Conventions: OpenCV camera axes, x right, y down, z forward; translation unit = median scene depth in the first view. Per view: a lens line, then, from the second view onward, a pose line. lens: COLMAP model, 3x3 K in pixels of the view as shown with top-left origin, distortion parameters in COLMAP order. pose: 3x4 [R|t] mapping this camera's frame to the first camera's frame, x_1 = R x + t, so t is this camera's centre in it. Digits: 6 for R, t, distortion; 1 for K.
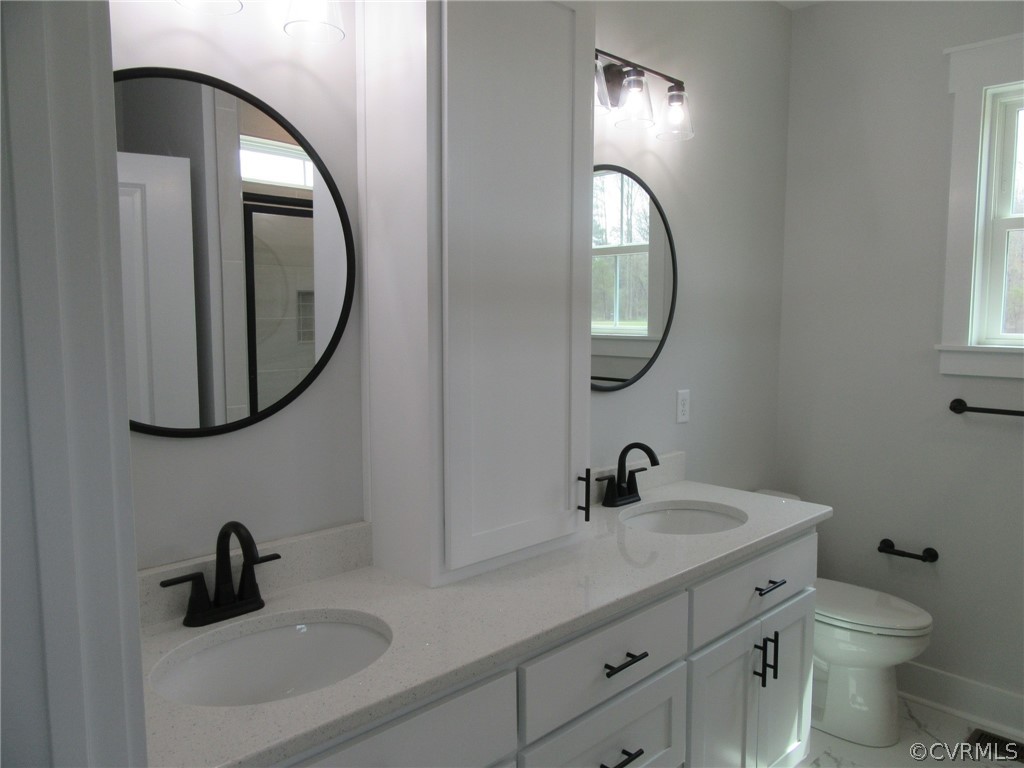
lens RADIAL K [[760.1, 0, 511.8], [0, 760.1, 386.5], [0, 0, 1]] dist [-0.001667, -0.009280]
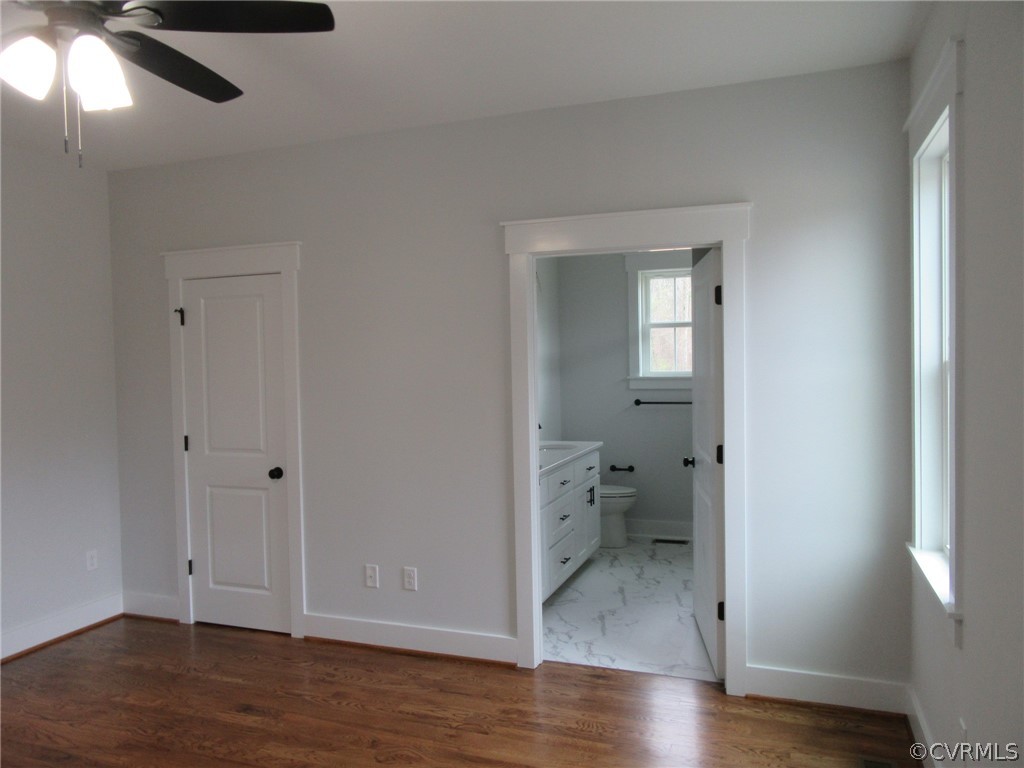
lens RADIAL K [[760.1, 0, 512.0], [0, 760.1, 383.6], [0, 0, 1]] dist [-0.001667, -0.009280]
pose [[0.904065, -0.032883, 0.426129, -0.779698], [0.061041, 0.996749, -0.052588, 0.068698], [-0.423014, 0.073554, 0.903133, -0.986503]]
